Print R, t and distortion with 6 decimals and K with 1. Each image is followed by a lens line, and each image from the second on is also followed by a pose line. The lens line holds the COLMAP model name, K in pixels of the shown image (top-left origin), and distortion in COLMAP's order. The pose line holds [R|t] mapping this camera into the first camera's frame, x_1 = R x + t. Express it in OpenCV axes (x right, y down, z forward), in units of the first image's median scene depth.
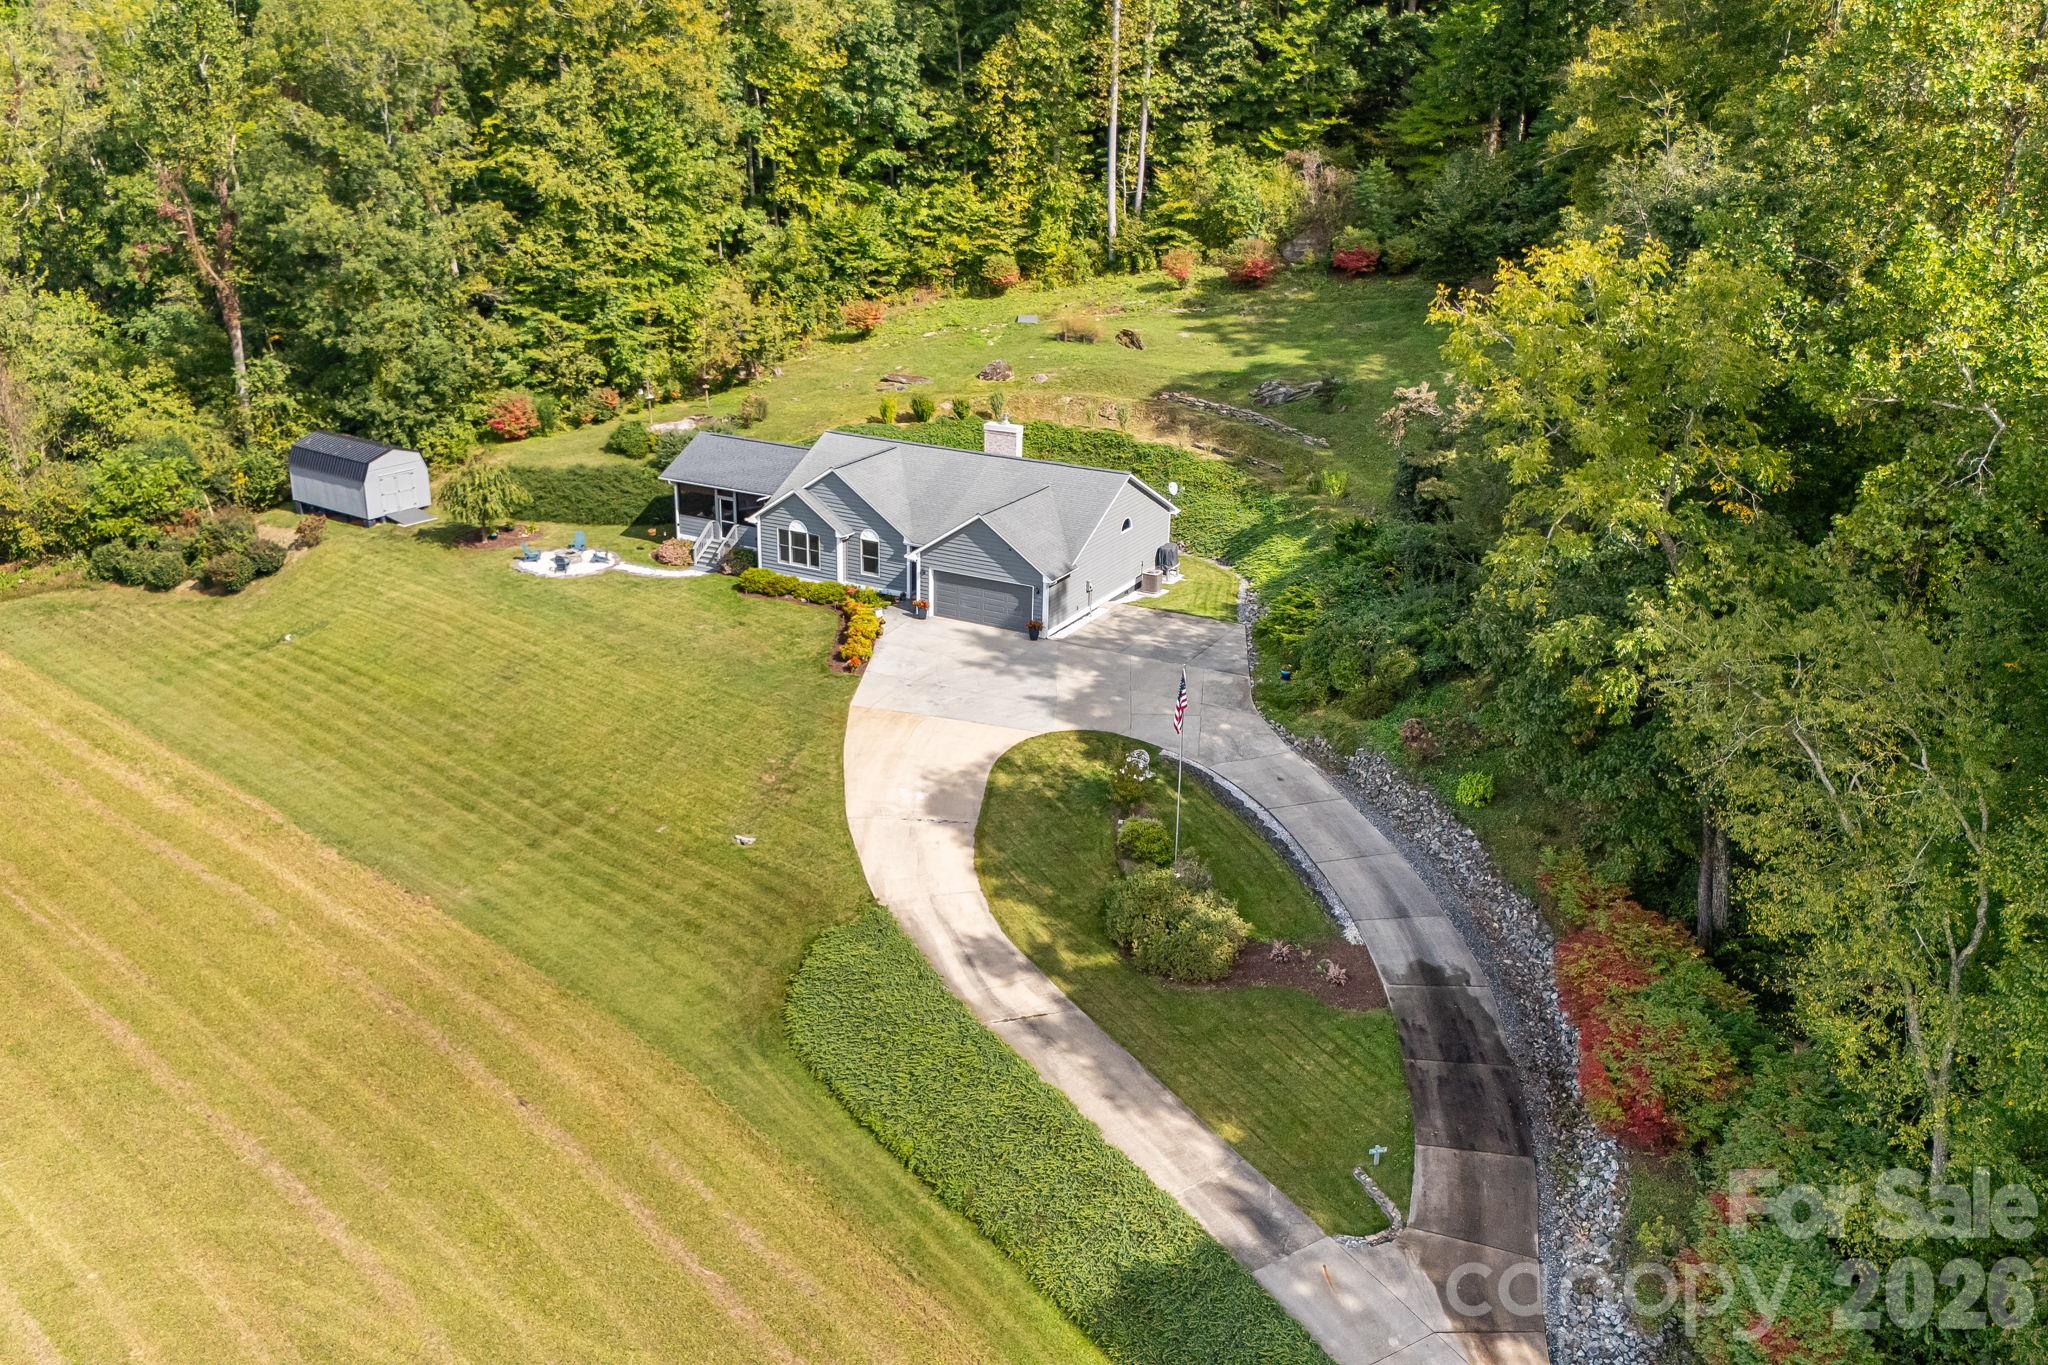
lens RADIAL K [[1812.8, 0, 1010.4], [0, 1812.8, 688.1], [0, 0, 1]] dist [0.106161, -0.167475]
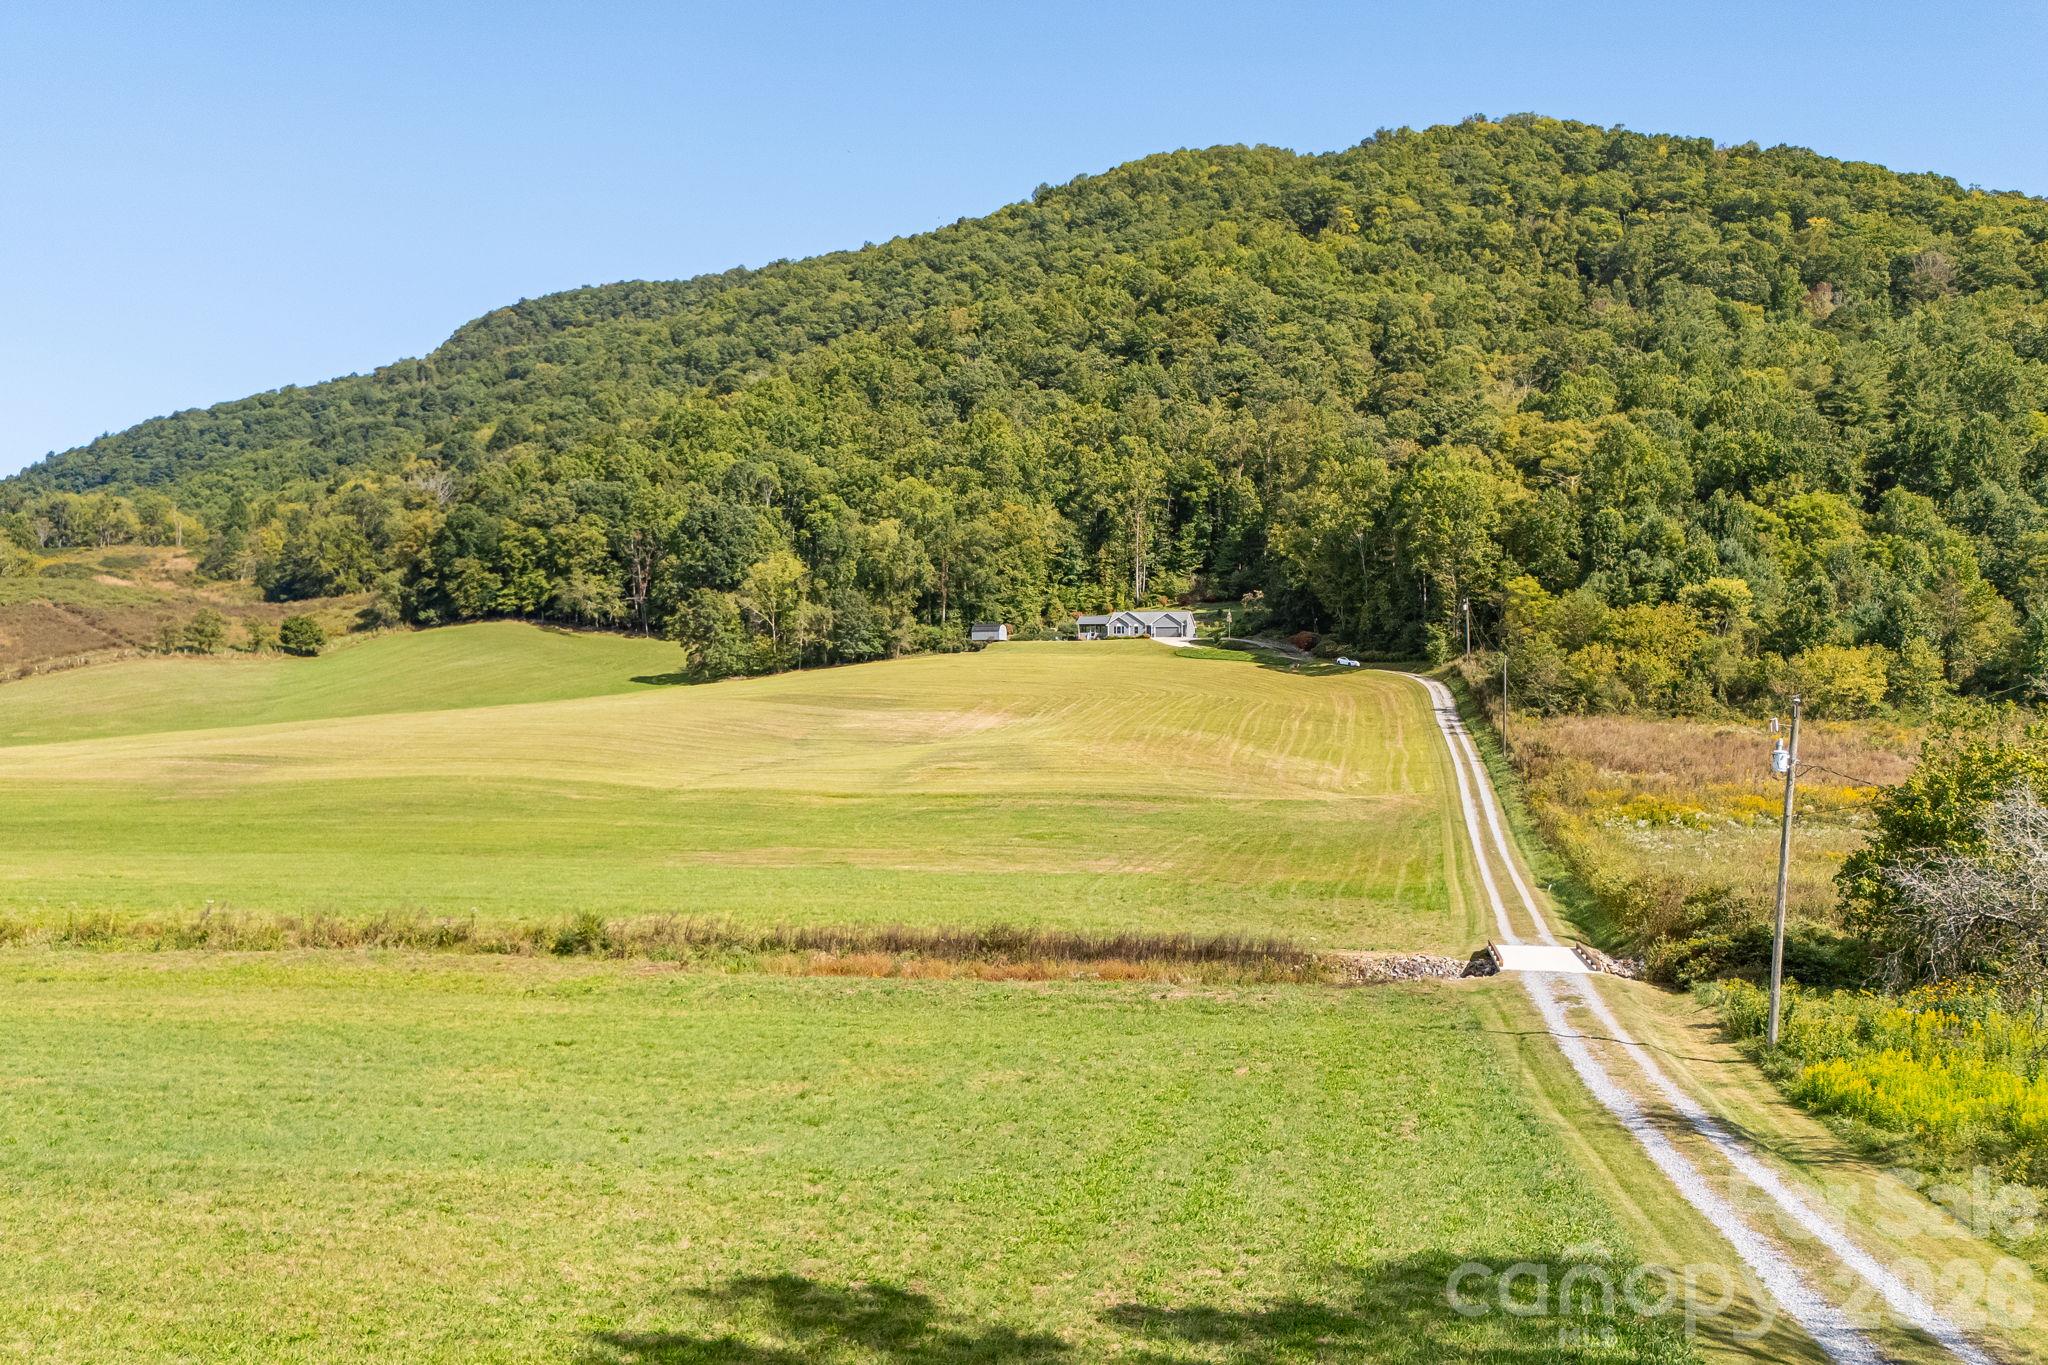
lens RADIAL K [[1812.8, 0, 1010.4], [0, 1812.8, 688.1], [0, 0, 1]] dist [0.106161, -0.167475]
pose [[0.979608, -0.013221, 0.200483, -0.890583], [0.083320, 0.934721, -0.345477, 1.100506], [-0.182828, 0.355136, 0.916762, -2.084819]]
